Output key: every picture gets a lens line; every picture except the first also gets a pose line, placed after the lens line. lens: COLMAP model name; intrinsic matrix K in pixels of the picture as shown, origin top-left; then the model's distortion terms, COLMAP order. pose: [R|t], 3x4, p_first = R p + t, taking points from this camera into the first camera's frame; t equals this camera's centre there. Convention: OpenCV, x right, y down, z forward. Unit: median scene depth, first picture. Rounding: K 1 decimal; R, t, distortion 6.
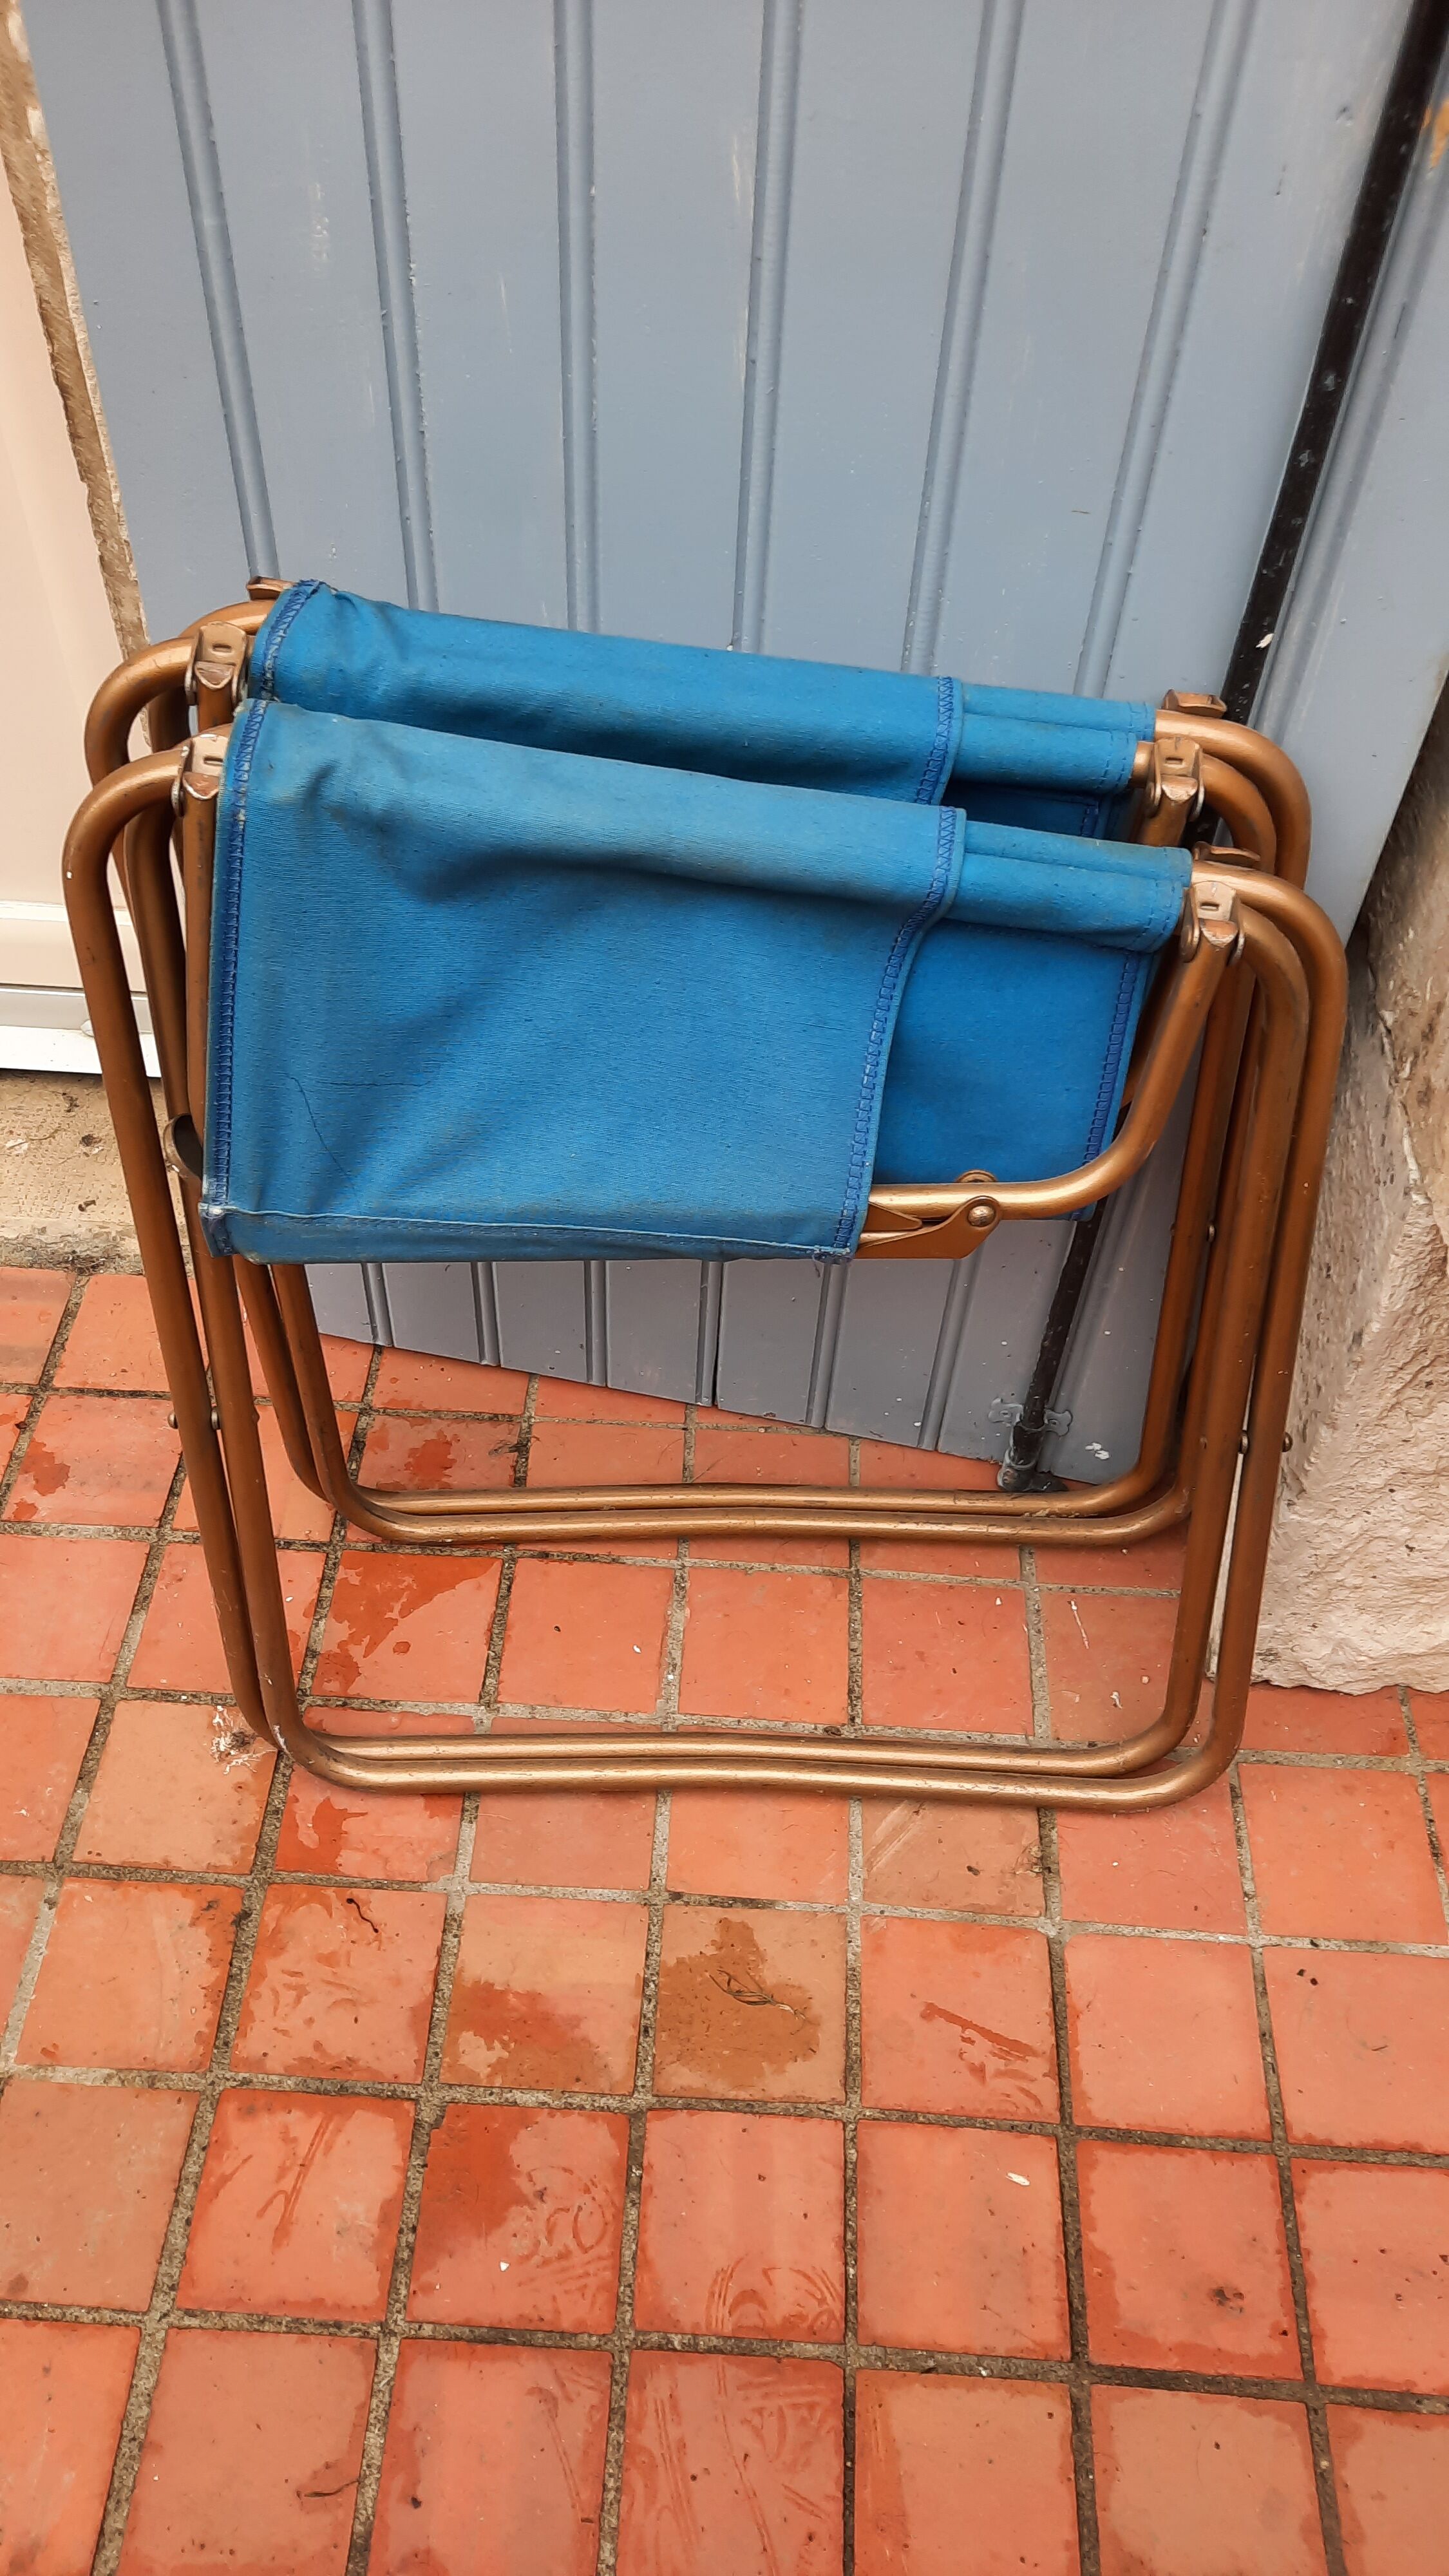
lens RADIAL K [[1870.5, 0, 693.8], [0, 1870.5, 1302.8], [0, 0, 1]] dist [0.043852, -0.043722]
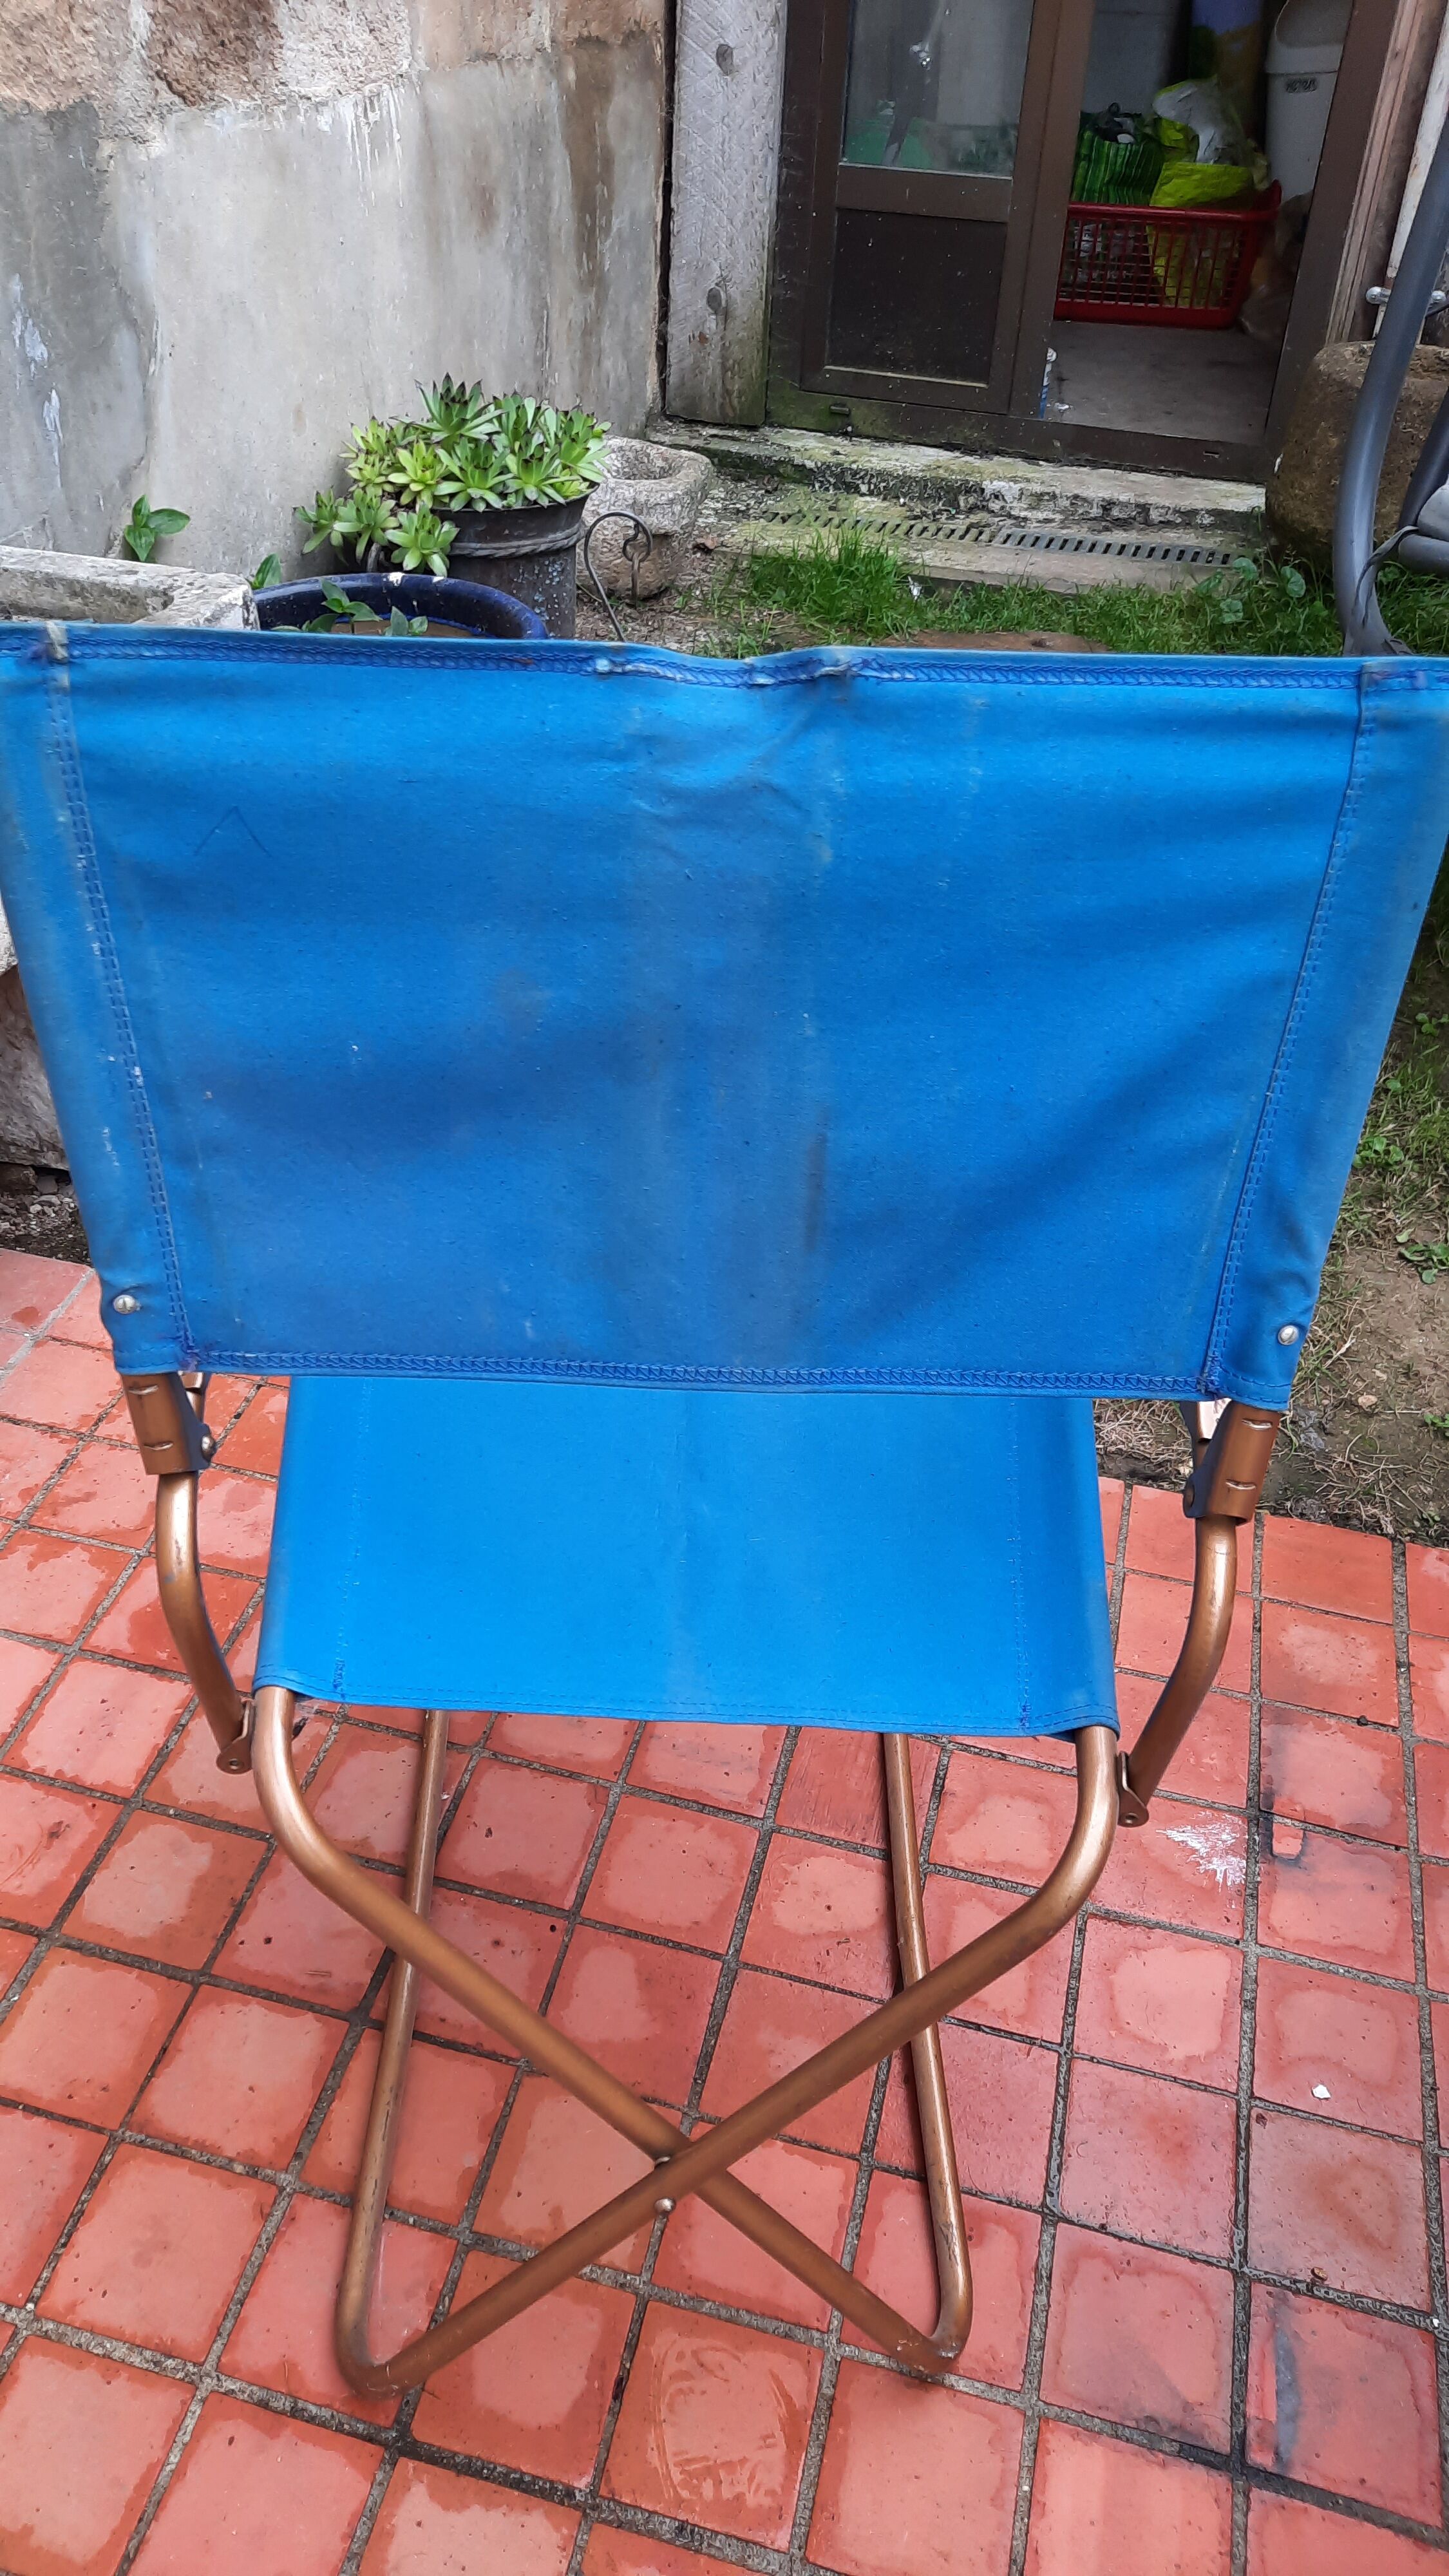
lens RADIAL K [[1870.5, 0, 678.2], [0, 1870.5, 1295.6], [0, 0, 1]] dist [0.043852, -0.043722]
pose [[0.200063, -0.598228, 0.775950, -0.456730], [0.723798, 0.624018, 0.294478, 0.189523], [-0.660372, 0.502717, 0.557840, -0.281171]]
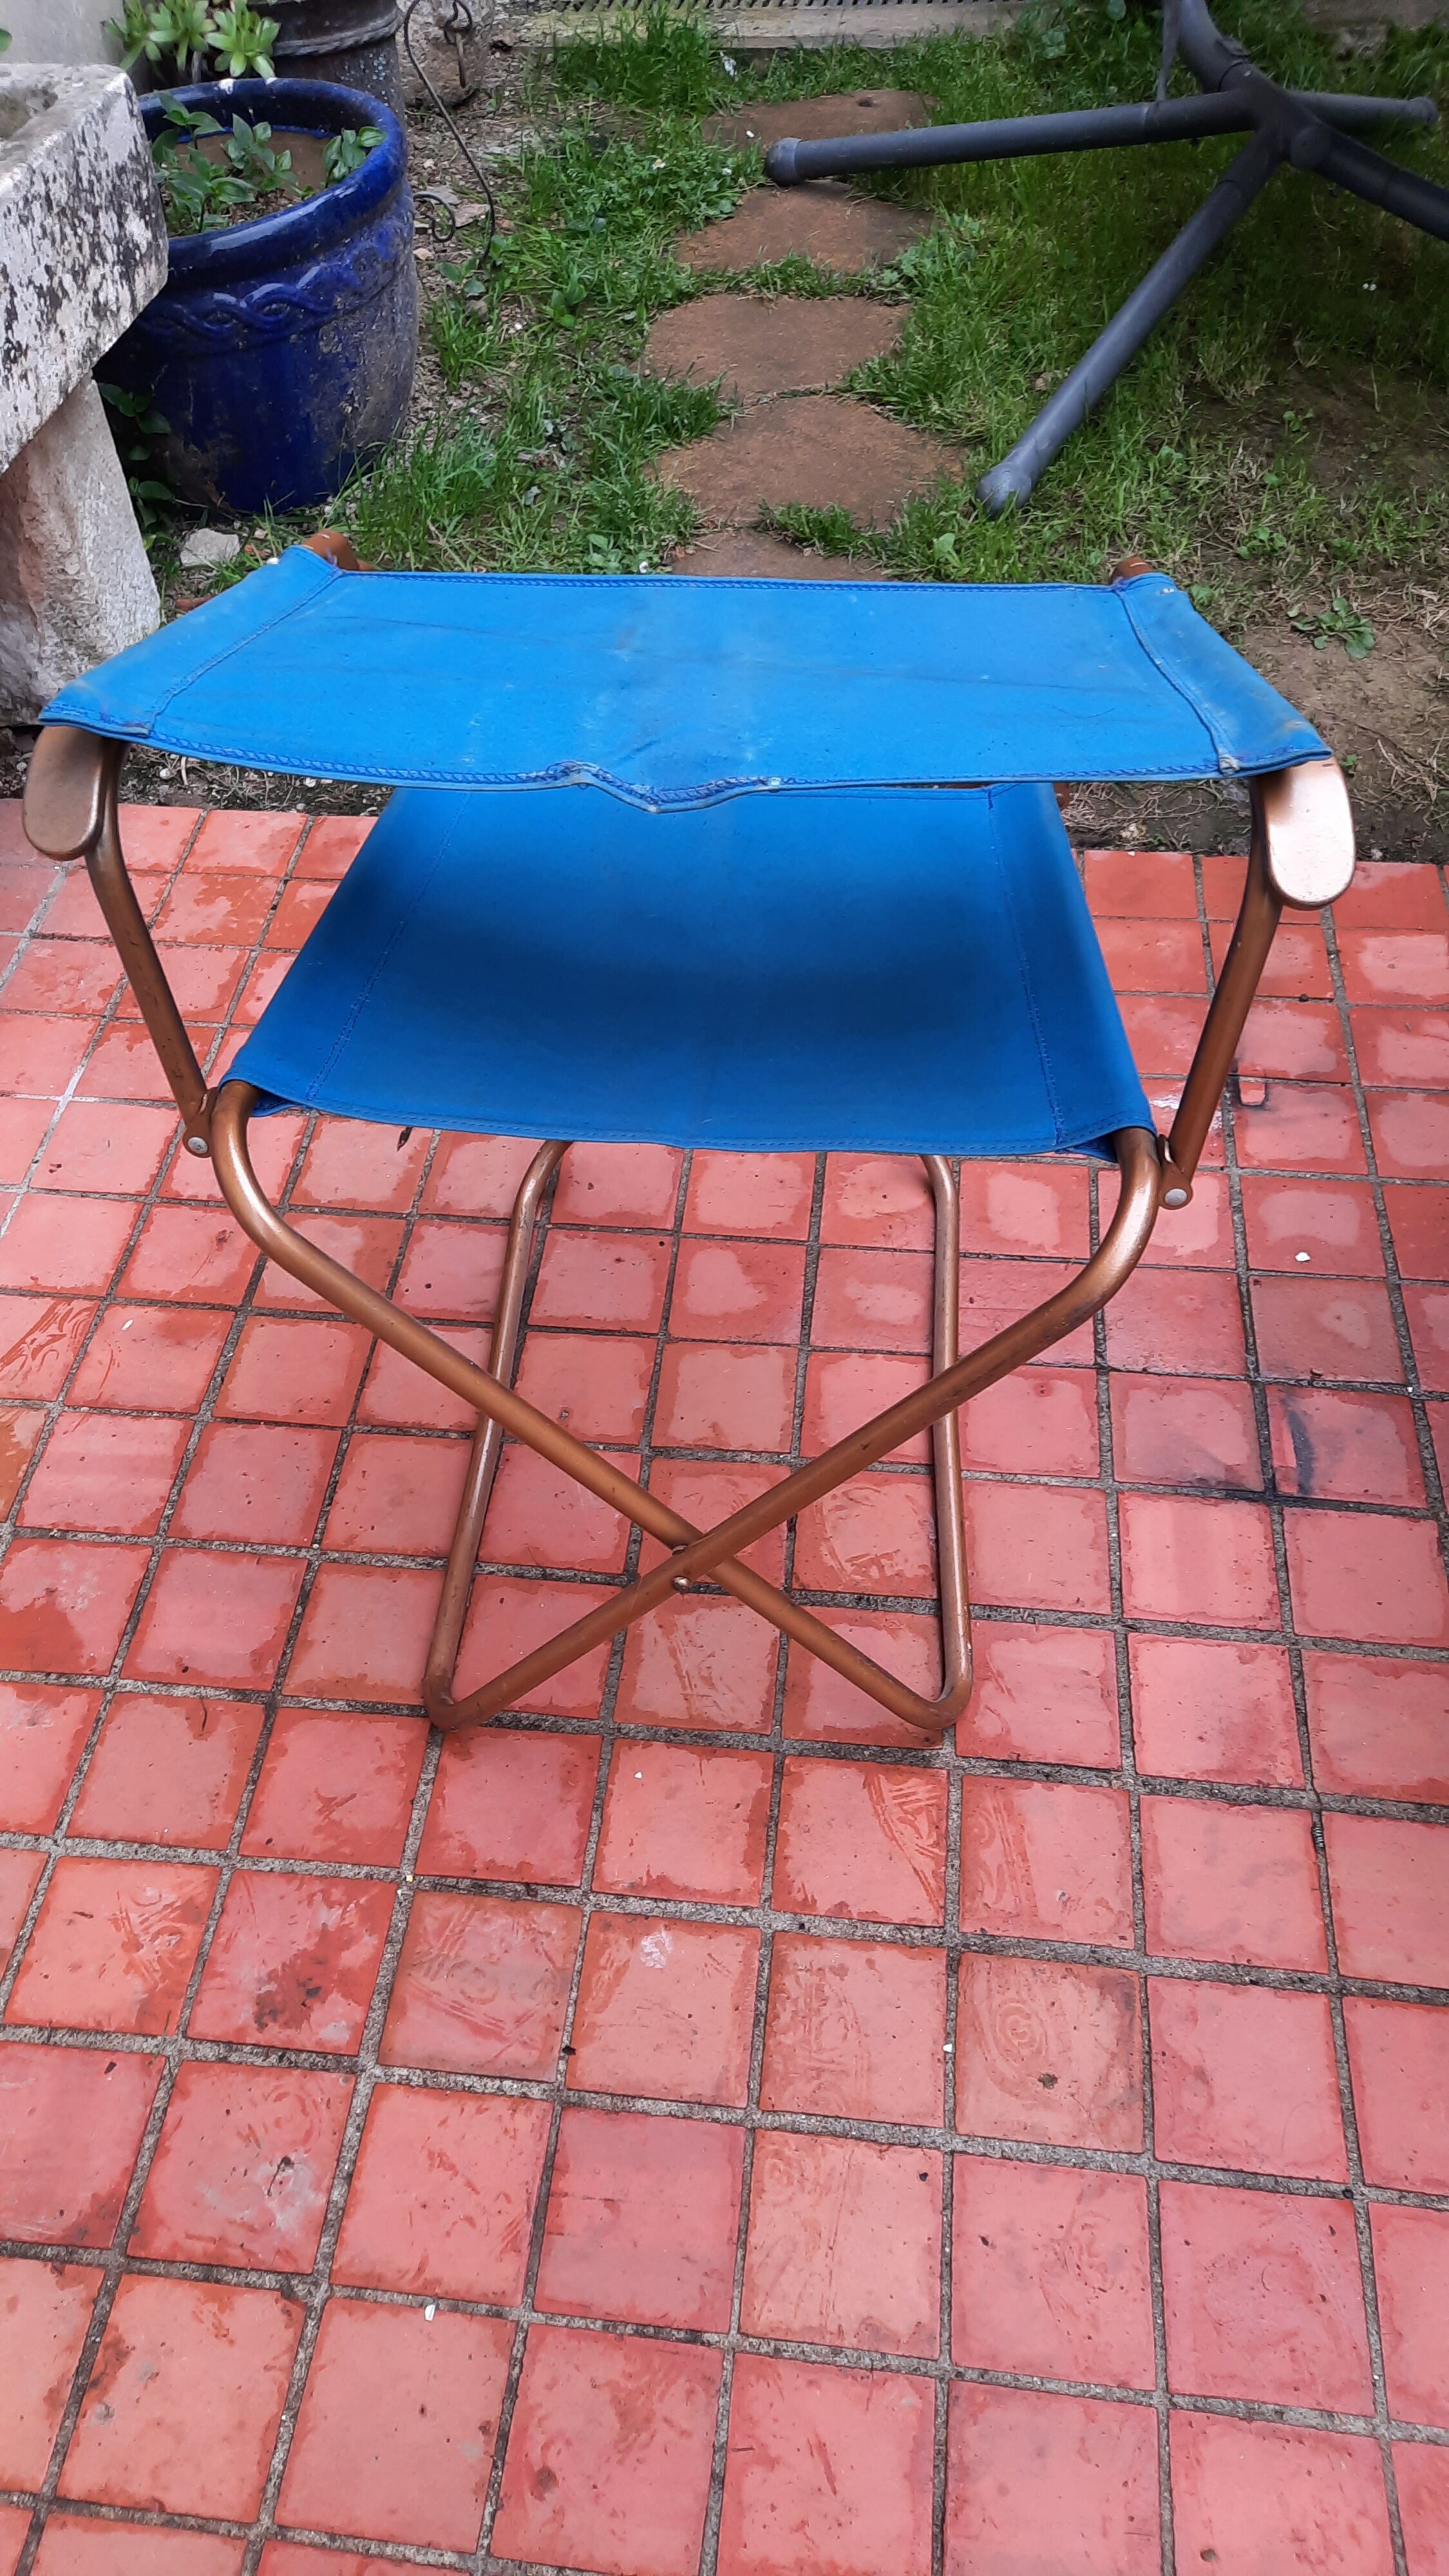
lens RADIAL K [[1870.5, 0, 673.3], [0, 1870.5, 1306.6], [0, 0, 1]] dist [0.043852, -0.043722]
pose [[0.055015, -0.751612, 0.657307, -0.777870], [0.781770, 0.441941, 0.439914, 0.135122], [-0.621135, 0.489661, 0.611901, -0.203501]]
